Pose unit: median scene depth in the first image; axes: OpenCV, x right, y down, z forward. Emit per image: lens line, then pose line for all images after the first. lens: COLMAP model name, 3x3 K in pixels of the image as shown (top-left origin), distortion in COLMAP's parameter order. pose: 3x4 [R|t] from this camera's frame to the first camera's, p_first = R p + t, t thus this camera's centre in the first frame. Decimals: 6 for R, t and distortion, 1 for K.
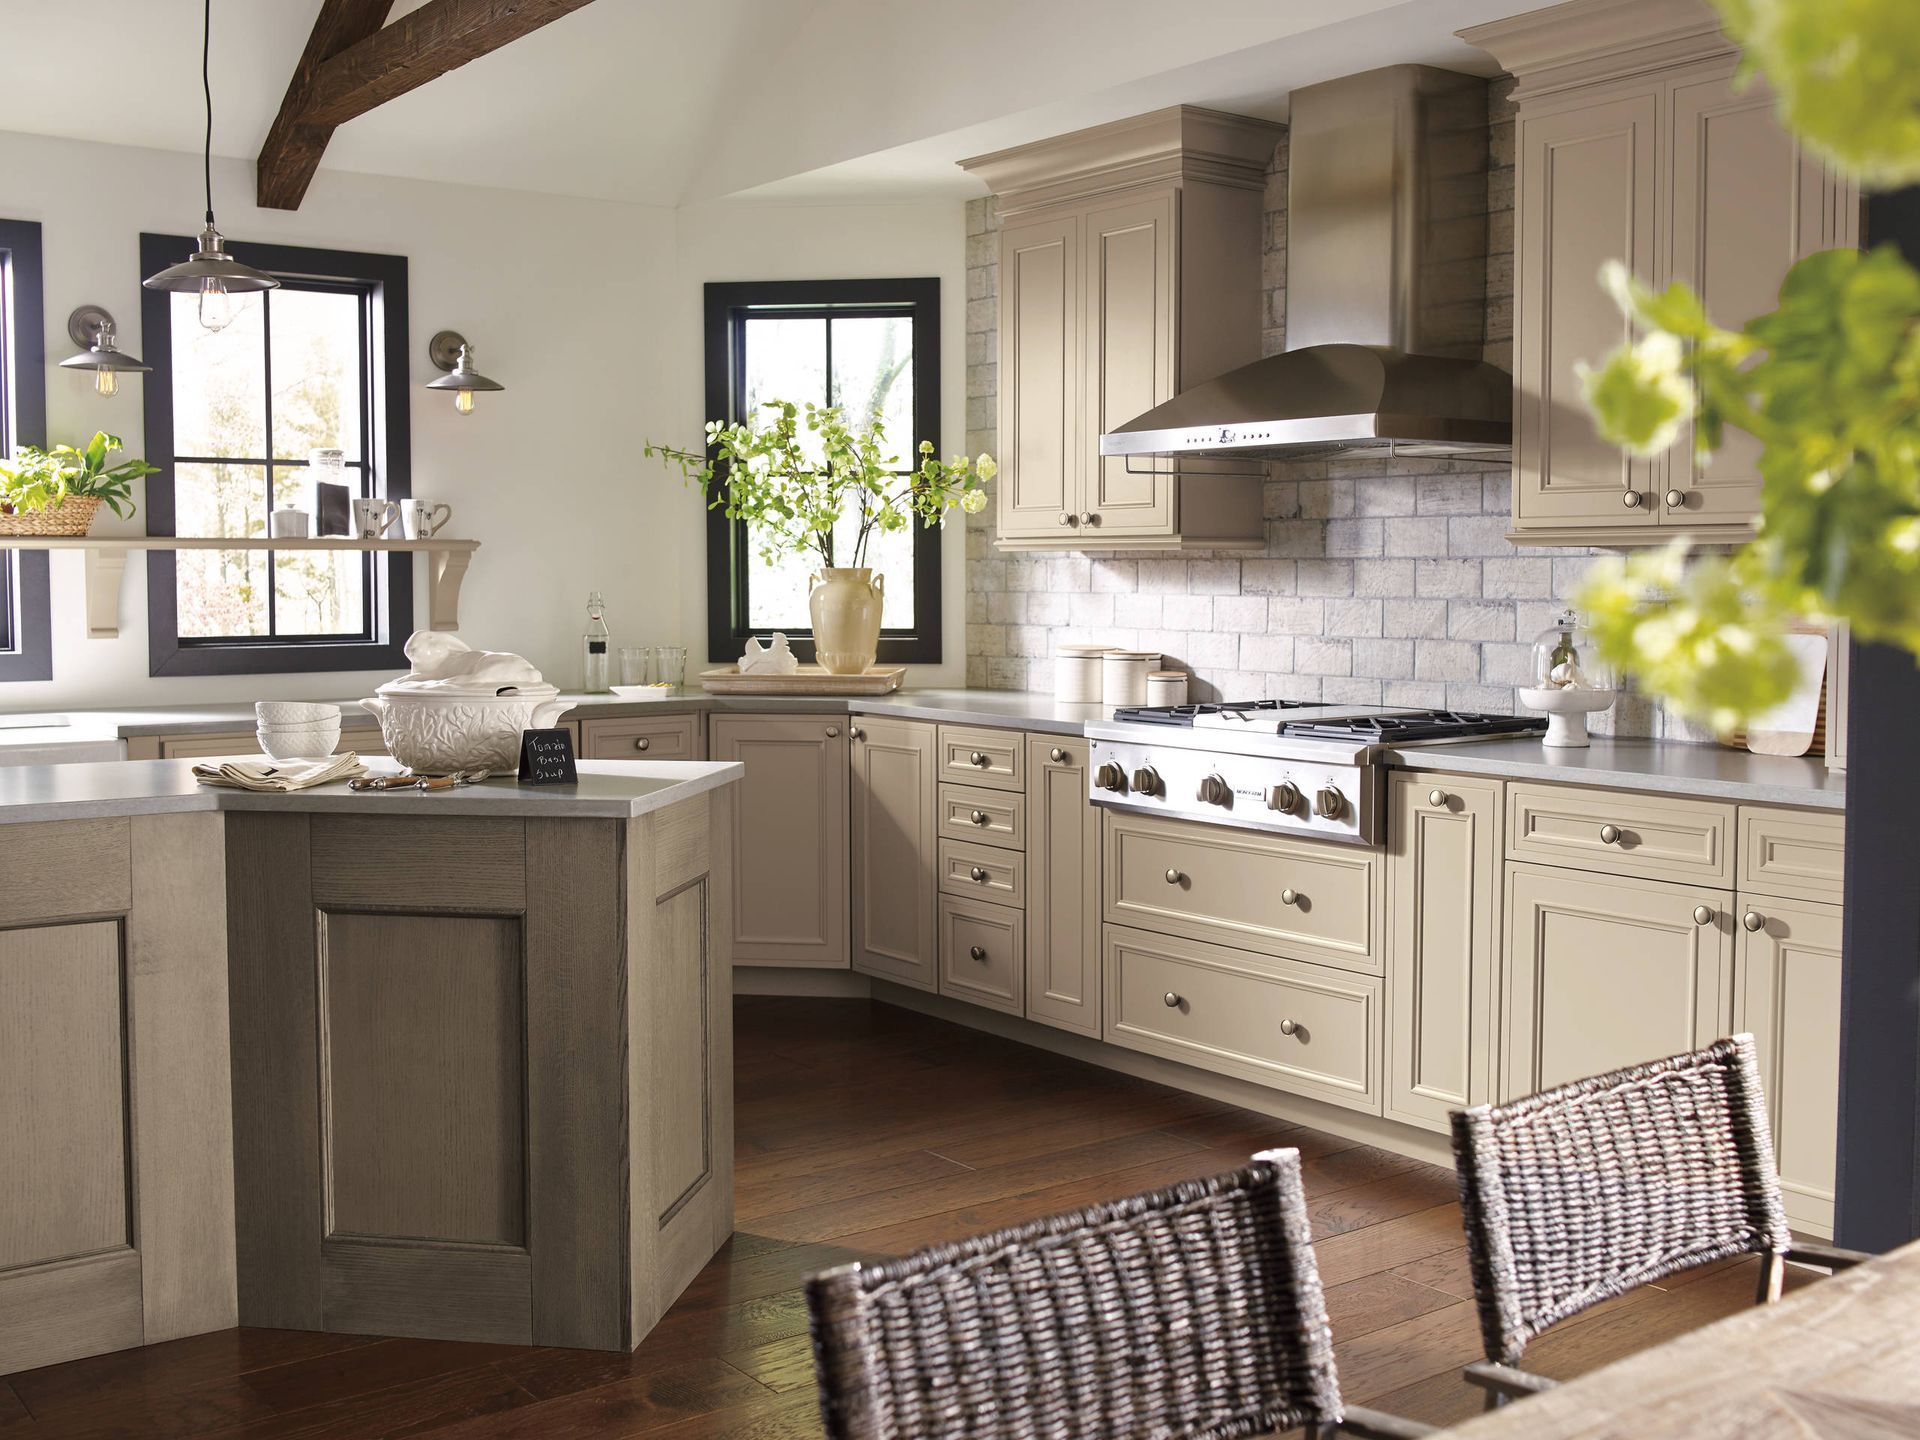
lens RADIAL K [[2066.6, 0, 960.0], [0, 2066.6, 720.0], [0, 0, 1]] dist [-0.013562, -0.004750]
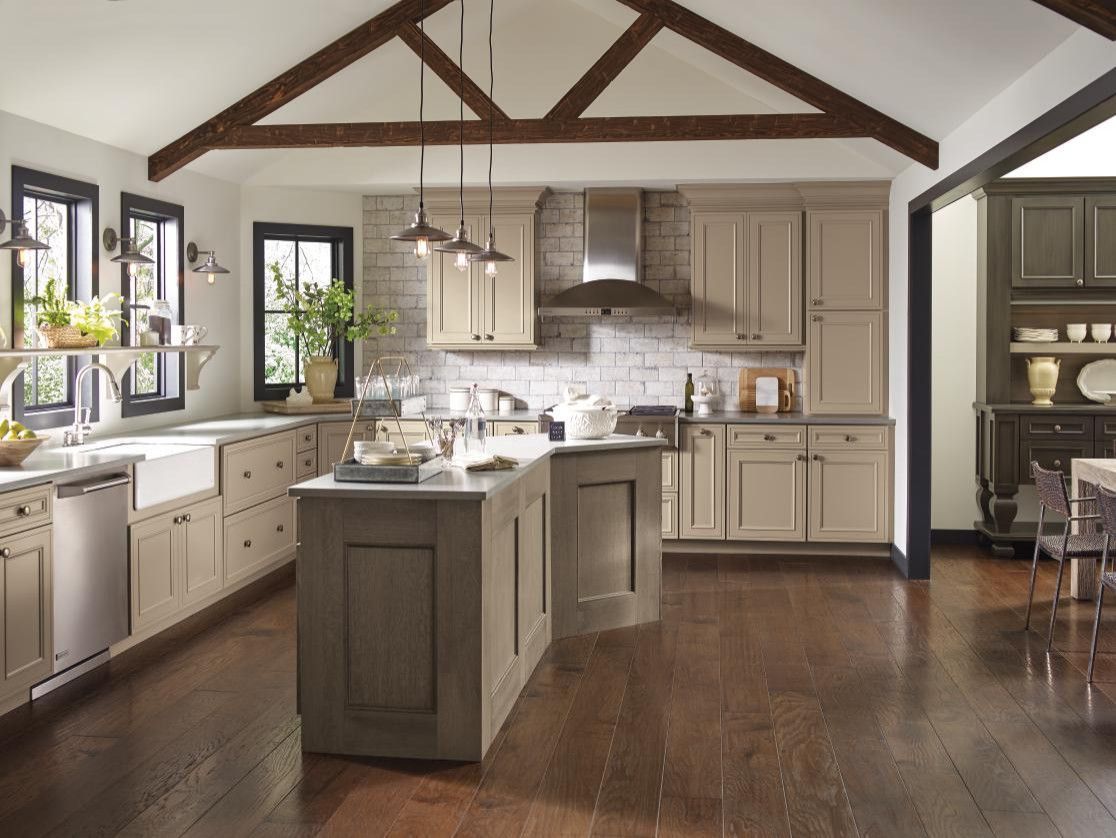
lens RADIAL K [[1201.2, 0, 558.0], [0, 1201.2, 419.0], [0, 0, 1]] dist [-0.013562, -0.004750]
pose [[0.696419, -0.050325, 0.715869, -0.980778], [0.050447, 0.998503, 0.021118, -0.024672], [-0.715860, 0.021407, 0.697915, -0.093983]]
